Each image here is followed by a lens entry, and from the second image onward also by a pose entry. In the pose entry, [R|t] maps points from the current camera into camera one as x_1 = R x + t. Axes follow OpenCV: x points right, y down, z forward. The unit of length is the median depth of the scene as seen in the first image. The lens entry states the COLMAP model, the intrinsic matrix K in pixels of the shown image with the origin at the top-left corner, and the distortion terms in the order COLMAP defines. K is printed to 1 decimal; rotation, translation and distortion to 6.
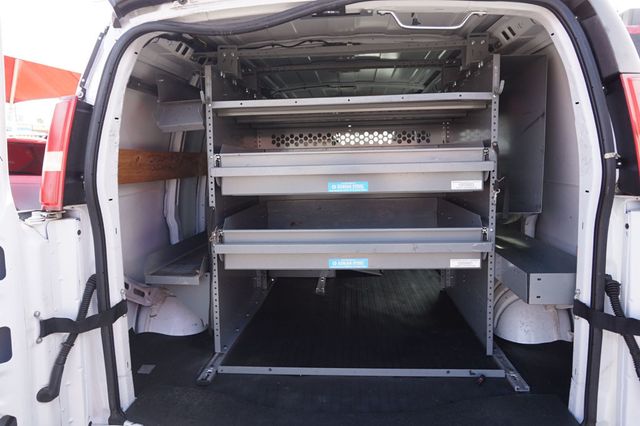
lens RADIAL K [[432.7, 0, 320.0], [0, 432.7, 213.0], [0, 0, 1]] dist [-0.007574, 0.001216]
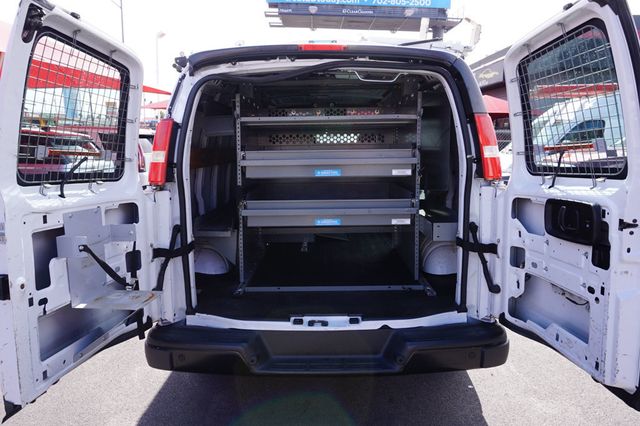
lens RADIAL K [[432.7, 0, 320.0], [0, 432.7, 213.0], [0, 0, 1]] dist [-0.007574, 0.001216]
pose [[0.997468, -0.000932, 0.071112, -0.075077], [-0.000796, 0.999705, 0.024256, 0.046316], [-0.071113, -0.024251, 0.997173, -0.566053]]
